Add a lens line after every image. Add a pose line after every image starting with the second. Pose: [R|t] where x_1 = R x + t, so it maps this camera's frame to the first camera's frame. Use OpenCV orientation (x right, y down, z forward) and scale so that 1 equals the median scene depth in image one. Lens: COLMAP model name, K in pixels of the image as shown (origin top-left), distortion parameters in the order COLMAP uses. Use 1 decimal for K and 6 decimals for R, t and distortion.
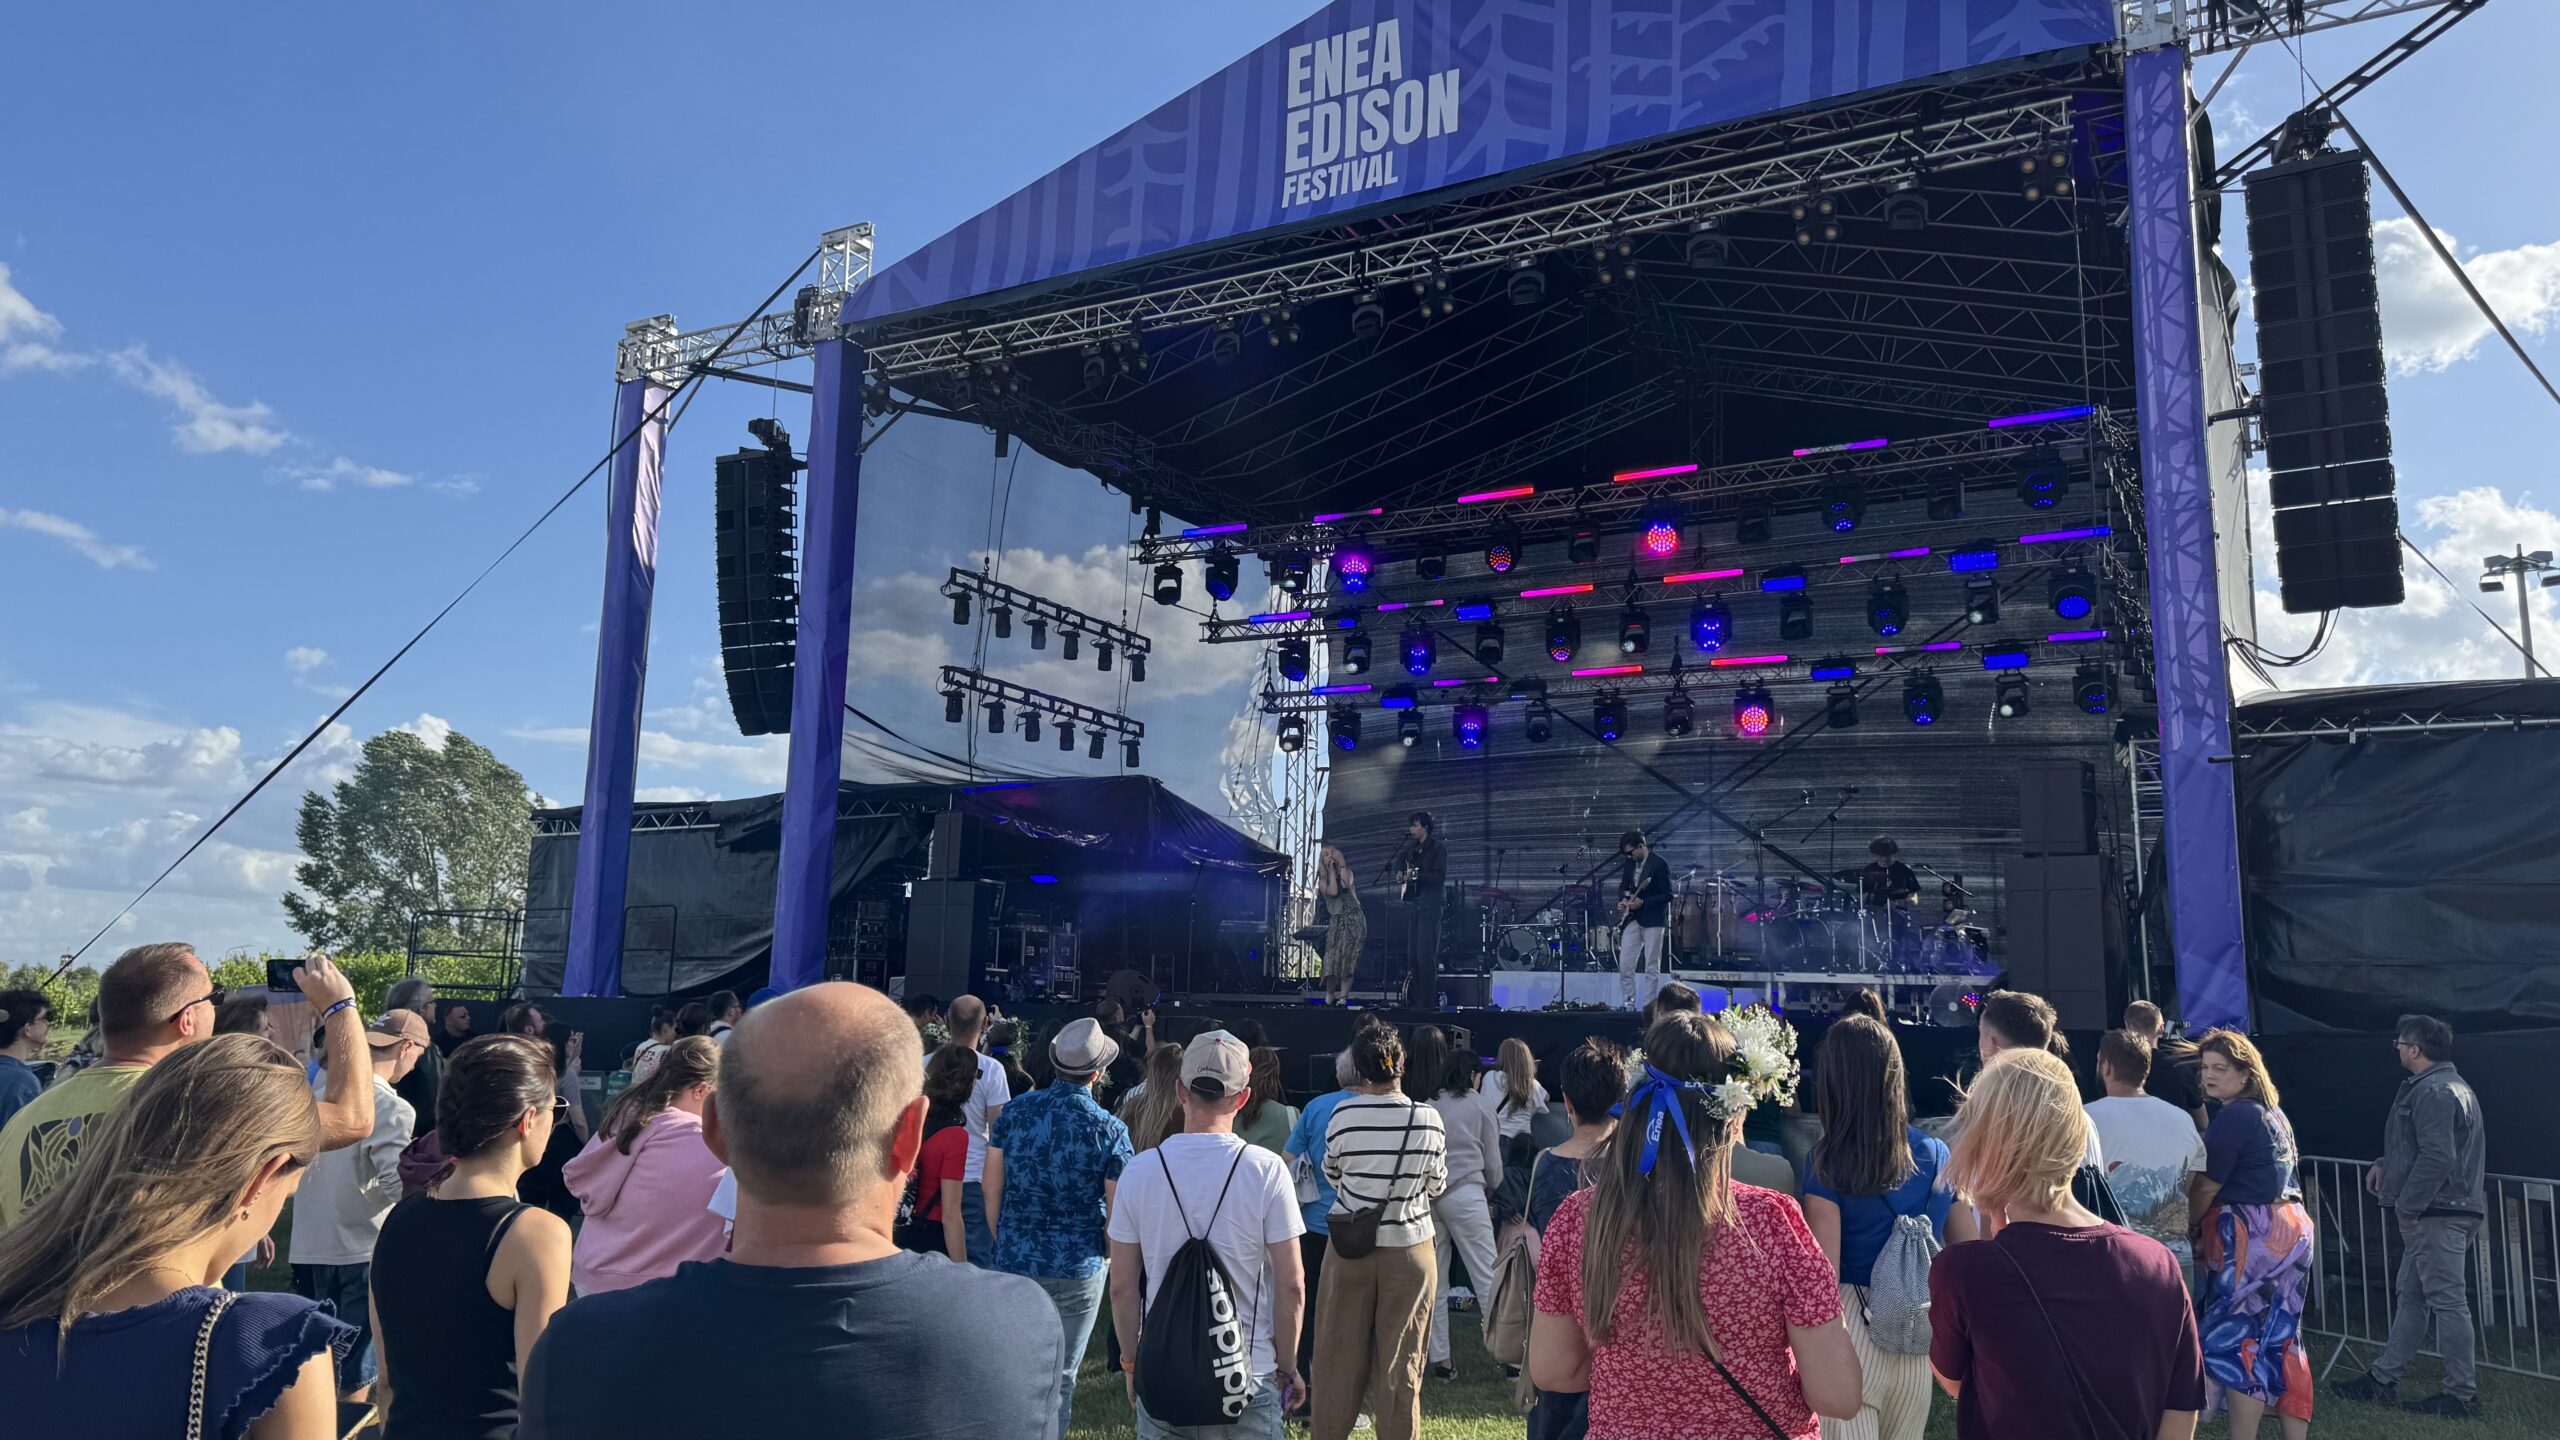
lens RADIAL K [[1855.9, 0, 1207.1], [0, 1855.9, 740.1], [0, 0, 1]] dist [0.091536, -0.069673]
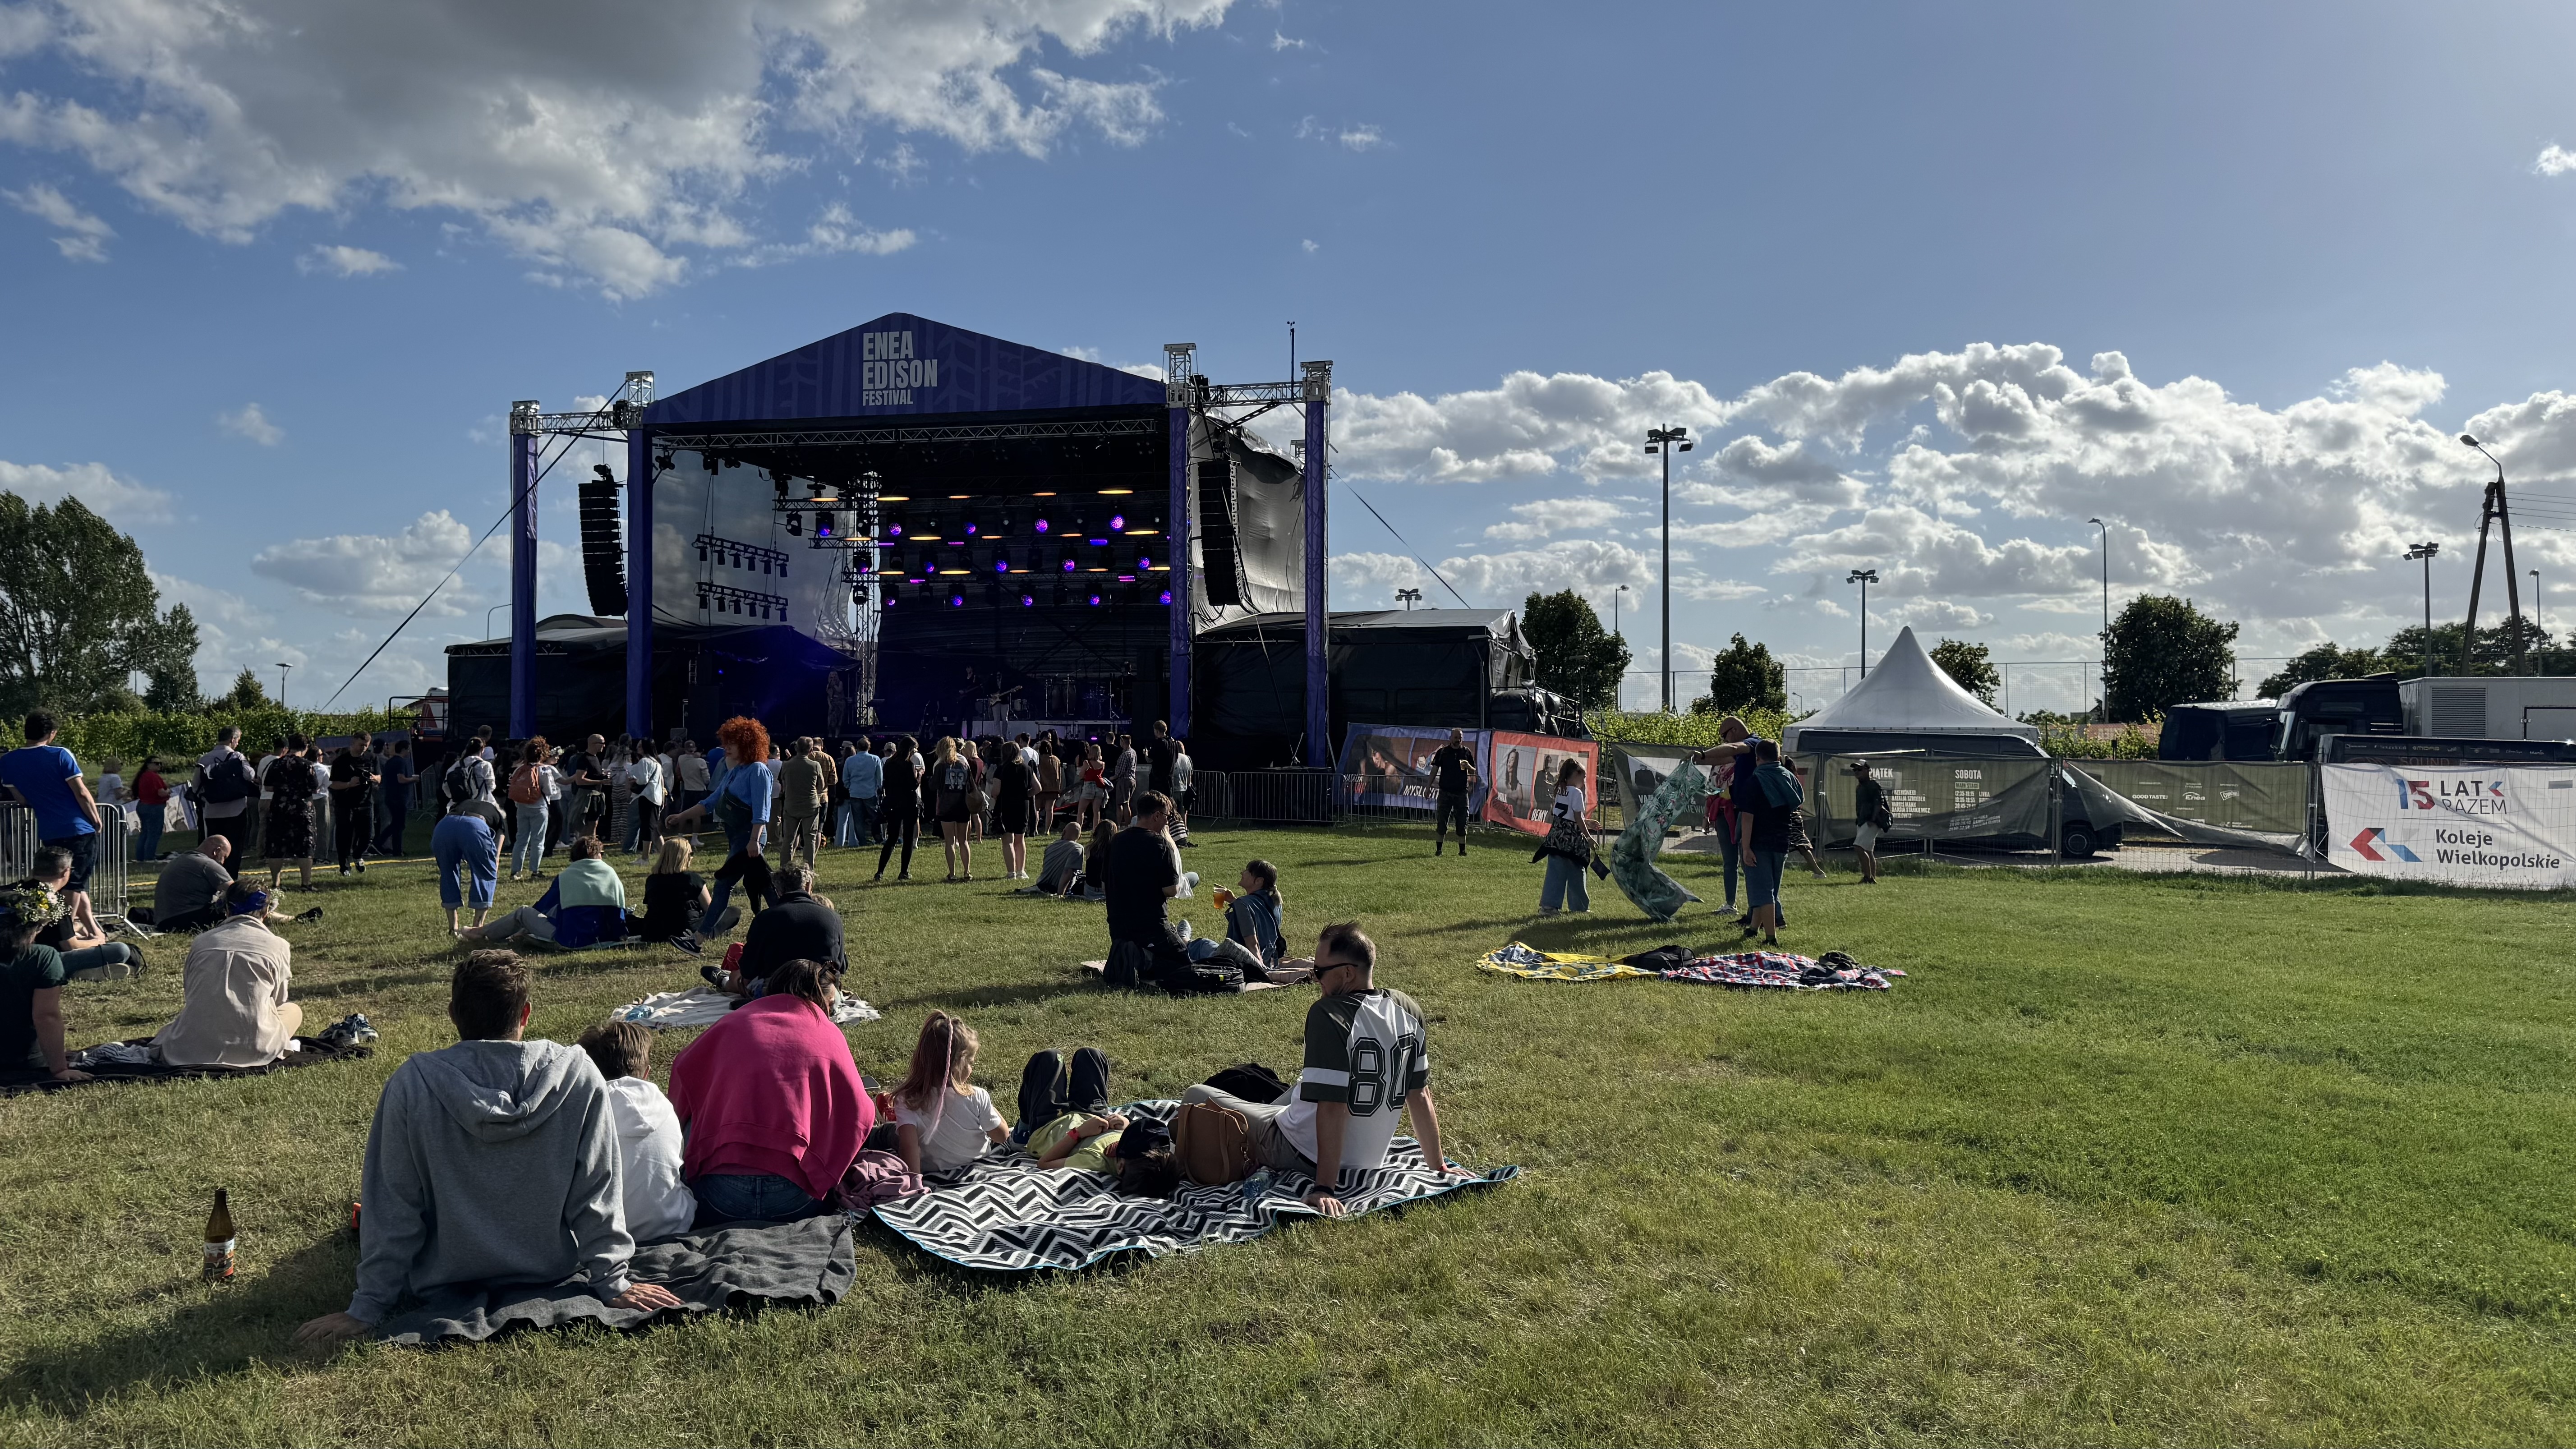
lens RADIAL K [[1867.5, 0, 1298.8], [0, 1867.5, 731.3], [0, 0, 1]] dist [0.091536, -0.069673]
pose [[0.957218, -0.013645, 0.289046, -0.098646], [-0.027301, 0.990173, 0.137157, -0.174887], [-0.288077, -0.139181, 0.947439, -1.163102]]
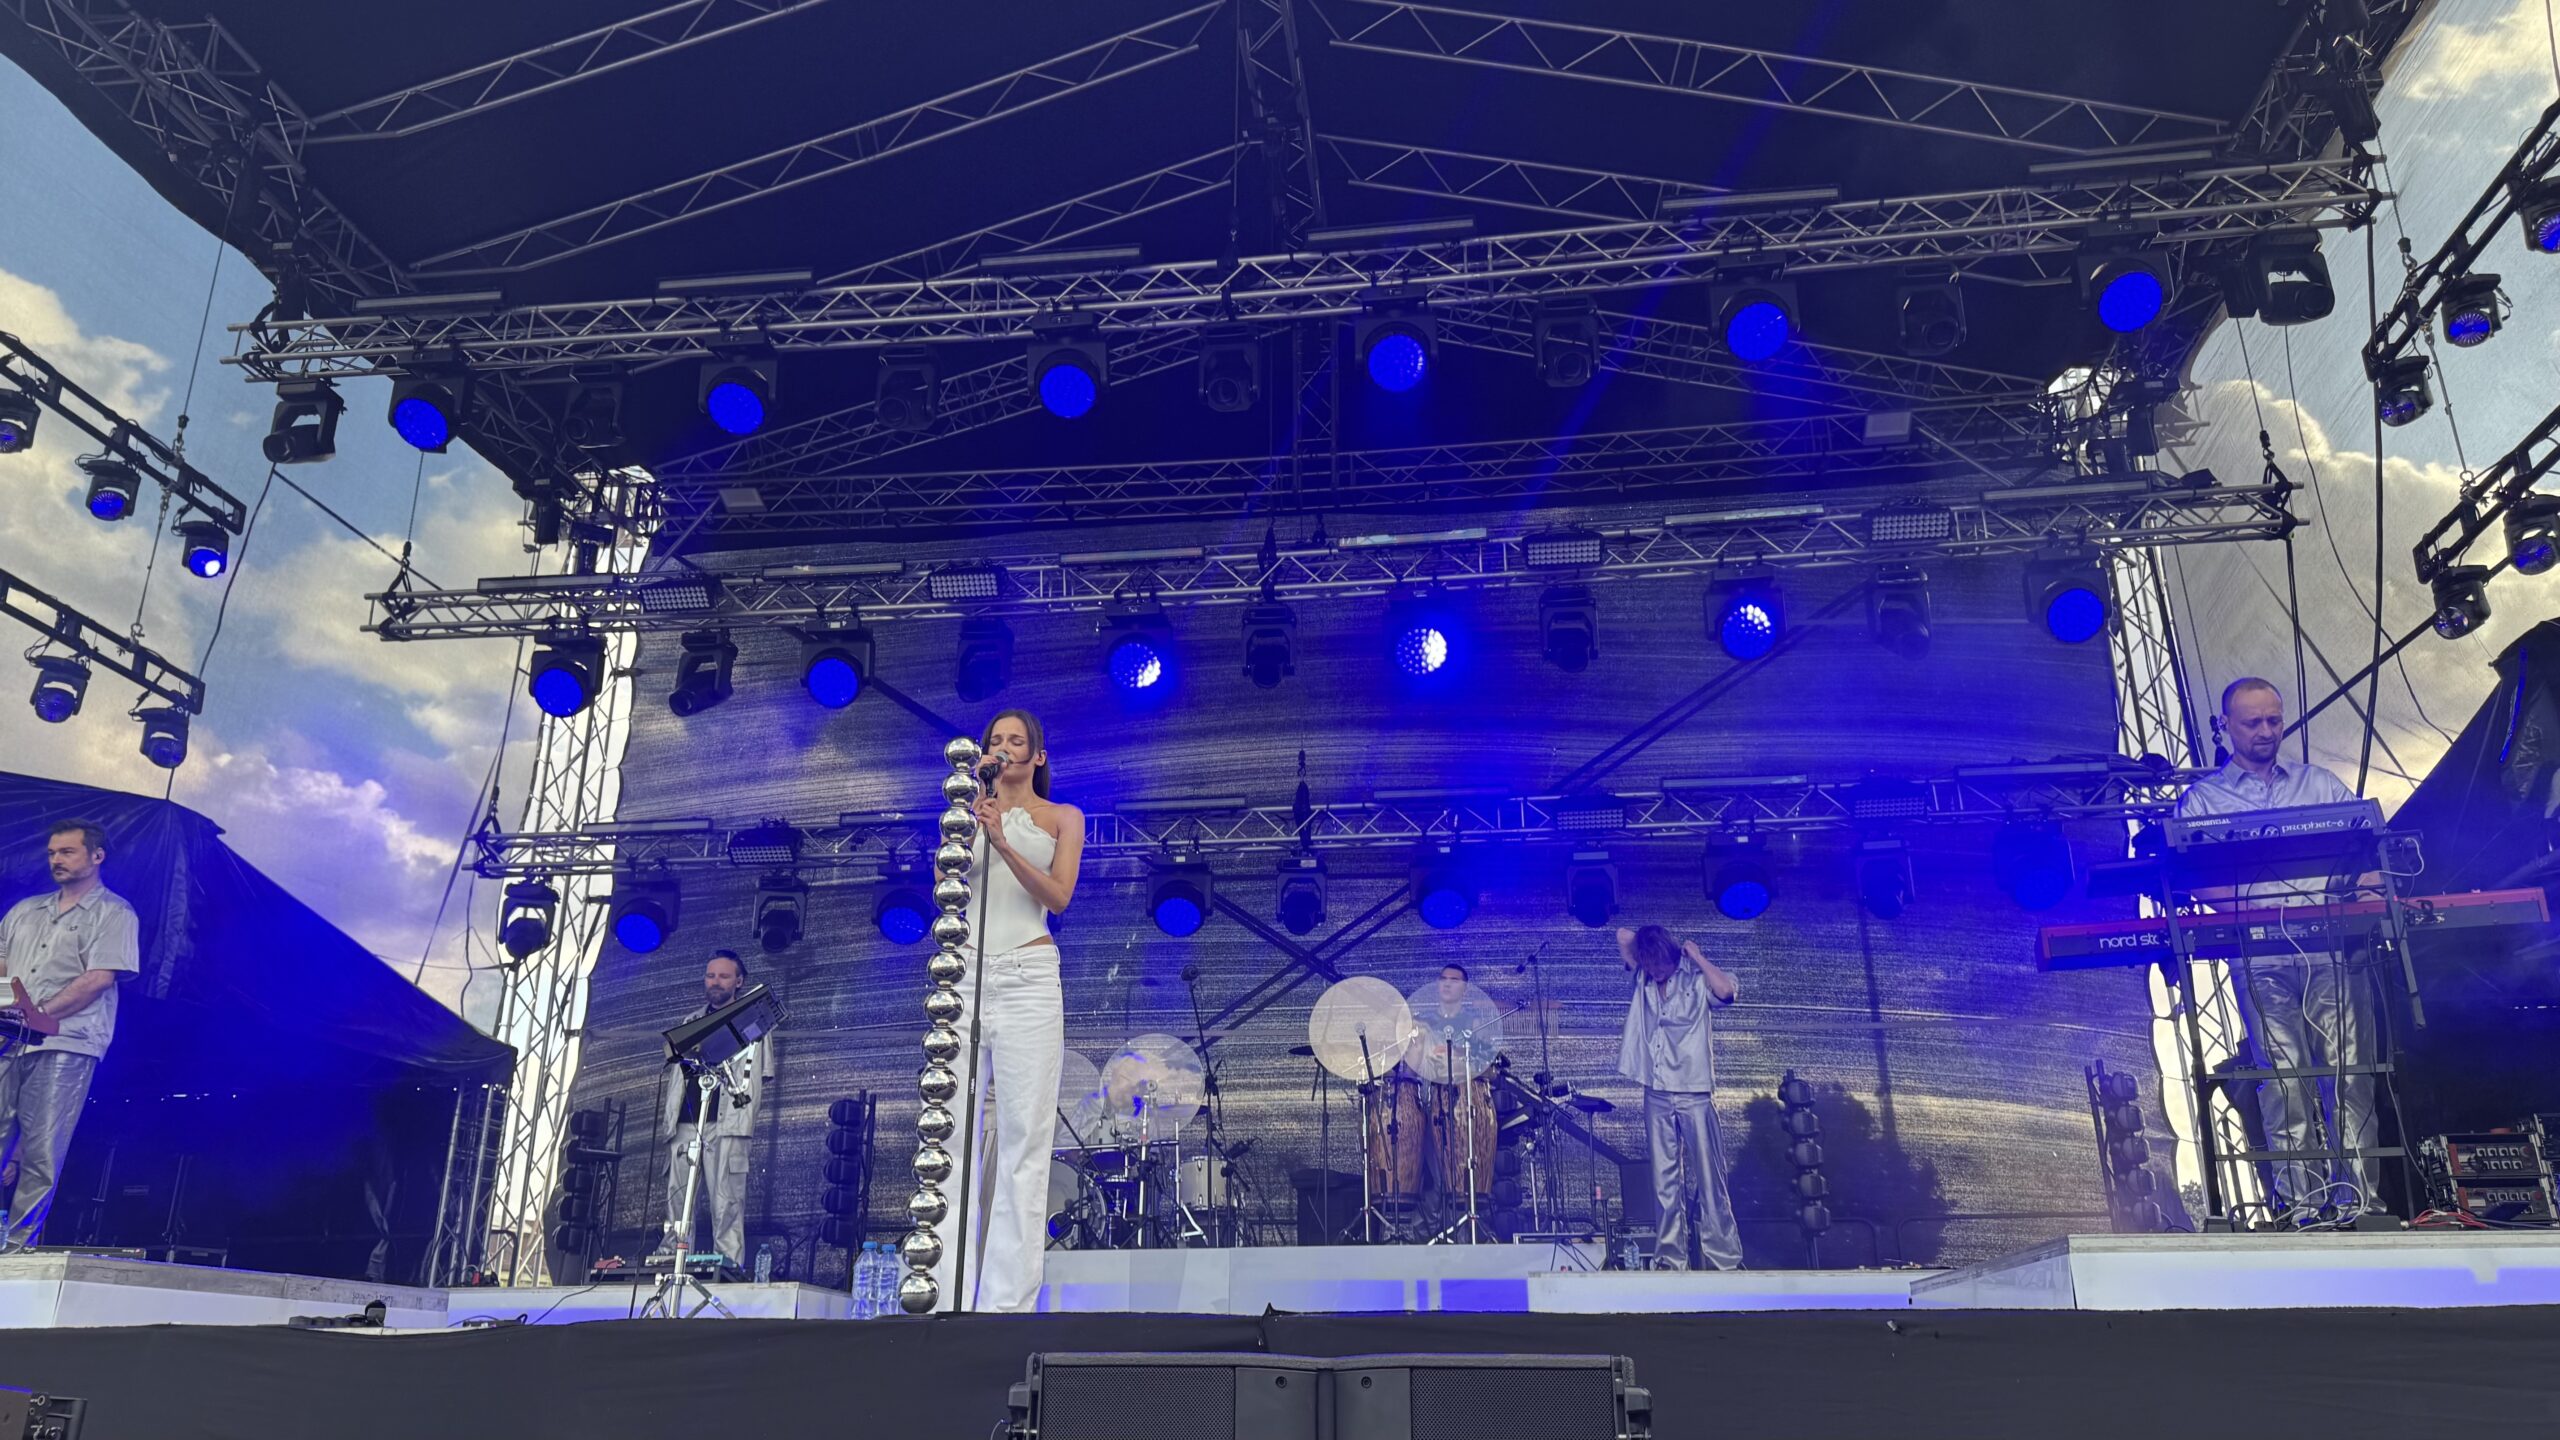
lens RADIAL K [[1855.9, 0, 1273.1], [0, 1855.9, 717.2], [0, 0, 1]] dist [0.091536, -0.069673]
pose [[0.912182, 0.102978, 0.396636, 0.021623], [-0.024167, 0.979744, -0.198792, 0.086795], [-0.409072, 0.171749, 0.896193, 0.487679]]
